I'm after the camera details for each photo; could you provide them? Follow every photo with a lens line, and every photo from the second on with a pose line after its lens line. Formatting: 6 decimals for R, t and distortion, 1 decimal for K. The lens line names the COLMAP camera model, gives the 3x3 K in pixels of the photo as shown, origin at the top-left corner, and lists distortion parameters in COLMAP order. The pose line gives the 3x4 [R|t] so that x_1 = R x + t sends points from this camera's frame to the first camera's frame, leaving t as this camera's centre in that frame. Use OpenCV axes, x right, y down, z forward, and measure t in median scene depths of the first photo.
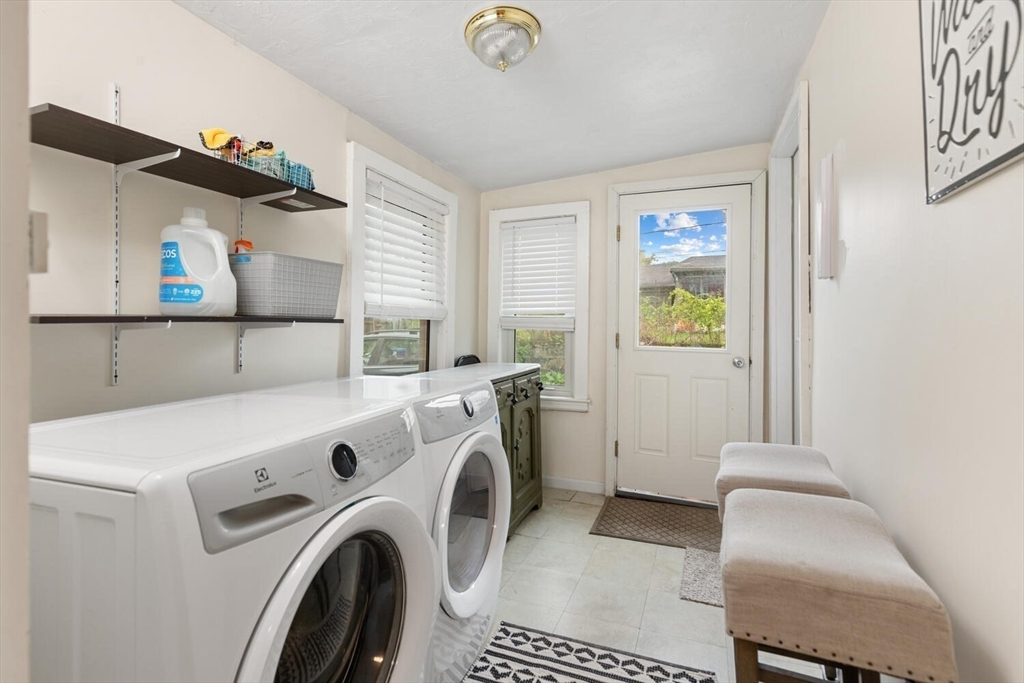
lens RADIAL K [[463.3, 0, 514.0], [0, 463.3, 345.4], [0, 0, 1]] dist [0.001942, -0.000050]
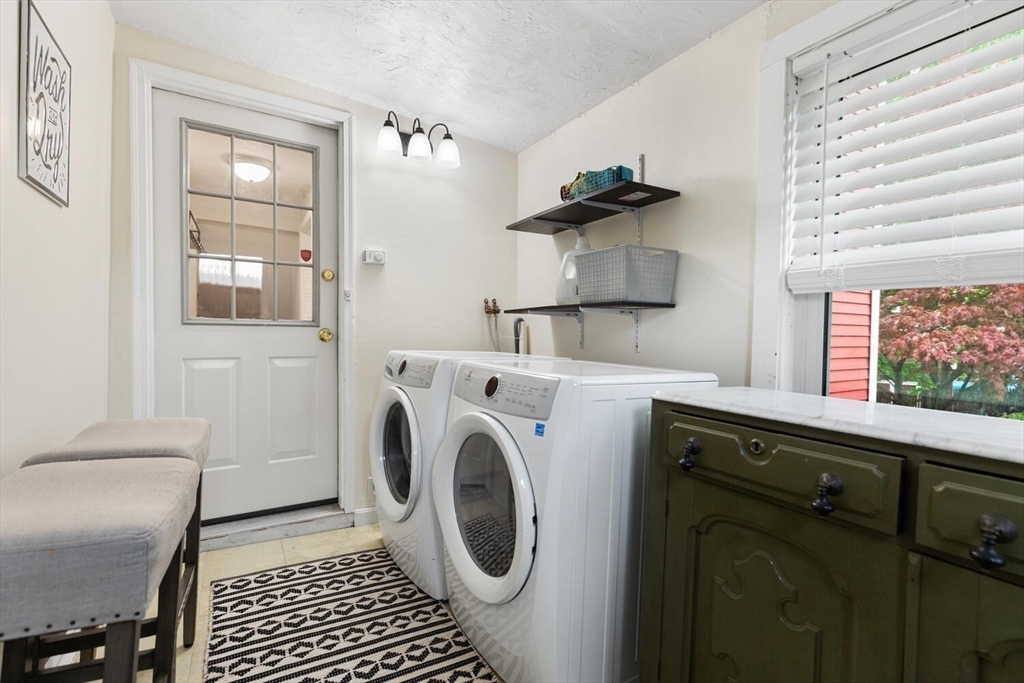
lens RADIAL K [[463.3, 0, 514.0], [0, 463.3, 345.4], [0, 0, 1]] dist [0.001942, -0.000050]
pose [[-0.596779, 0.026913, -0.801955, 0.683614], [-0.039585, 0.997233, 0.062923, -0.023933], [0.801429, 0.069296, -0.594062, 1.716068]]
